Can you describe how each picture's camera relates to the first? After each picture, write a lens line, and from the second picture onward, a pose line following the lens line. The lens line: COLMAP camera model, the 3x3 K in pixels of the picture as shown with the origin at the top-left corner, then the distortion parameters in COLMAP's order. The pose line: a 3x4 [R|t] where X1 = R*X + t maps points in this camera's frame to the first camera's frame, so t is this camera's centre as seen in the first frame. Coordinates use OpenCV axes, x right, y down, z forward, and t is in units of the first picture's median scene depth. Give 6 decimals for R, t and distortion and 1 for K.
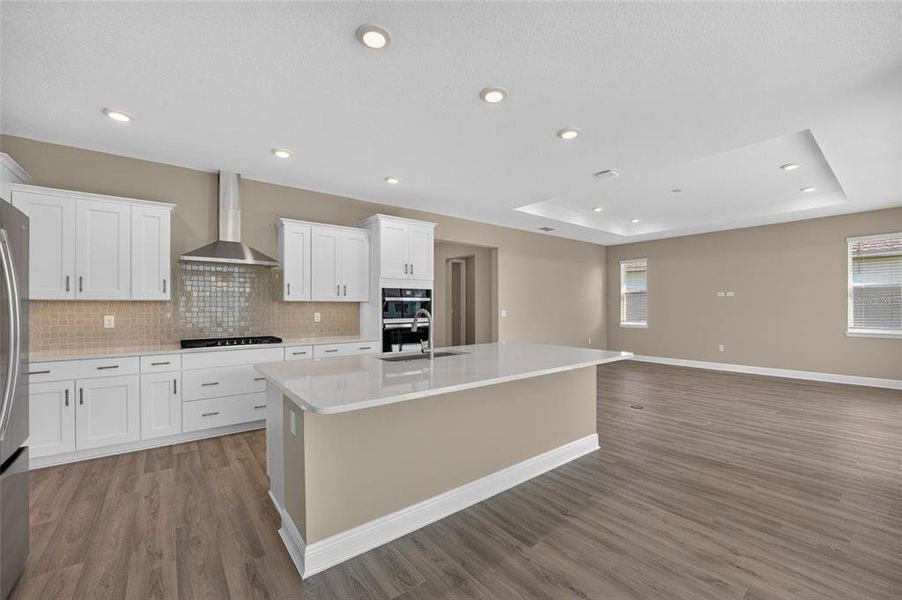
lens RADIAL K [[360.8, 0, 451.0], [0, 360.8, 300.0], [0, 0, 1]] dist [-0.036142, 0.006745]
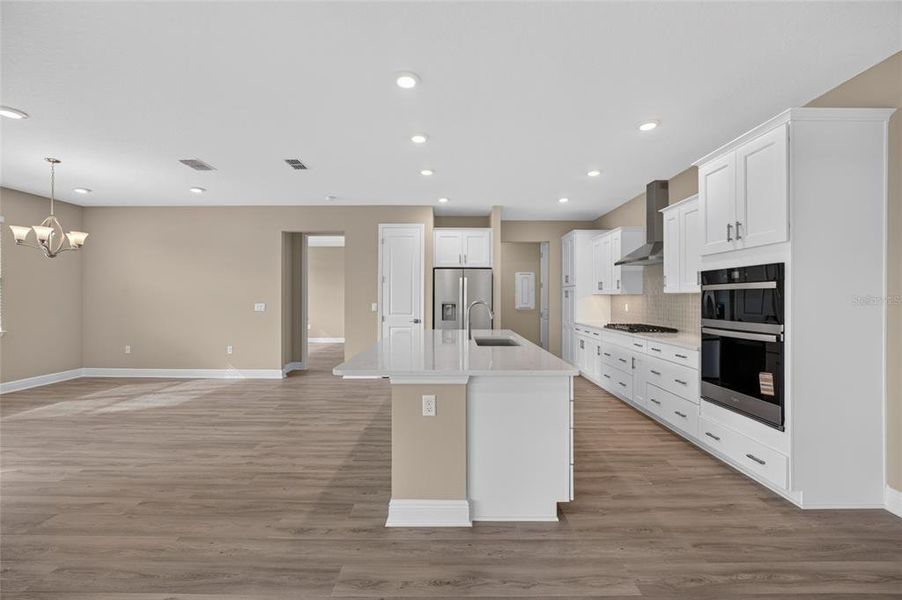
lens RADIAL K [[360.8, 0, 451.0], [0, 360.8, 300.0], [0, 0, 1]] dist [-0.036142, 0.006745]
pose [[-0.605774, 0.001157, -0.795636, 1.108650], [0.003103, 0.999995, -0.000908, 0.033281], [0.795631, -0.003019, -0.605775, 1.925724]]
